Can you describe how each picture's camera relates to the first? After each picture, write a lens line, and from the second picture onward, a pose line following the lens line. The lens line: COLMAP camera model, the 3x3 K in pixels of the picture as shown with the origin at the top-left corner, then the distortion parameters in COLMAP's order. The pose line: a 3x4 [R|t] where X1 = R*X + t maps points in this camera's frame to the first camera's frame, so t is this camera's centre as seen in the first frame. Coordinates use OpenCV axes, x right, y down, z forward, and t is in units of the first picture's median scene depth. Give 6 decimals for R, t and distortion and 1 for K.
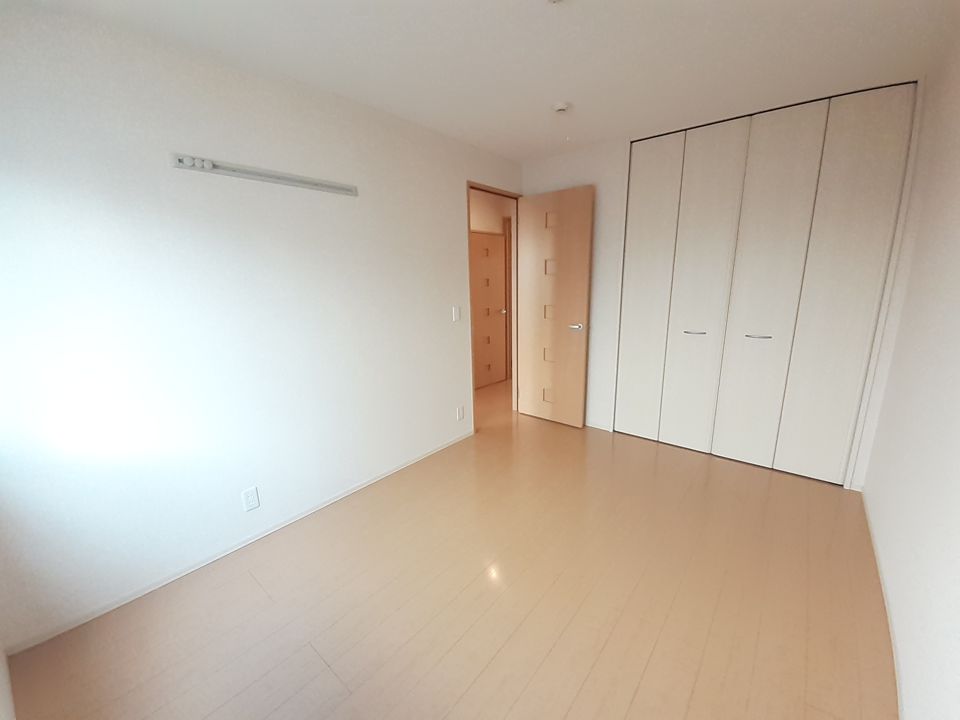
lens RADIAL K [[379.9, 0, 485.4], [0, 379.9, 362.3], [0, 0, 1]] dist [0.001740, -0.009461]
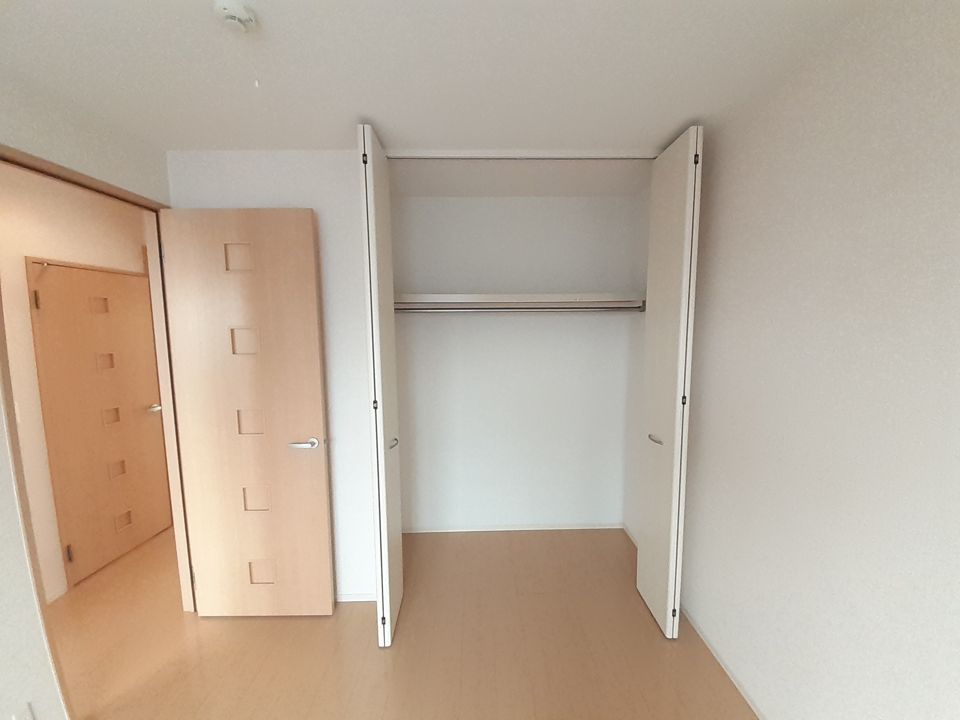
lens RADIAL K [[379.9, 0, 485.4], [0, 379.9, 362.3], [0, 0, 1]] dist [0.001740, -0.009461]
pose [[0.742836, -0.054203, 0.667275, 0.061554], [0.143582, 0.986423, -0.079713, -0.120916], [-0.653895, 0.155023, 0.740533, 0.357951]]
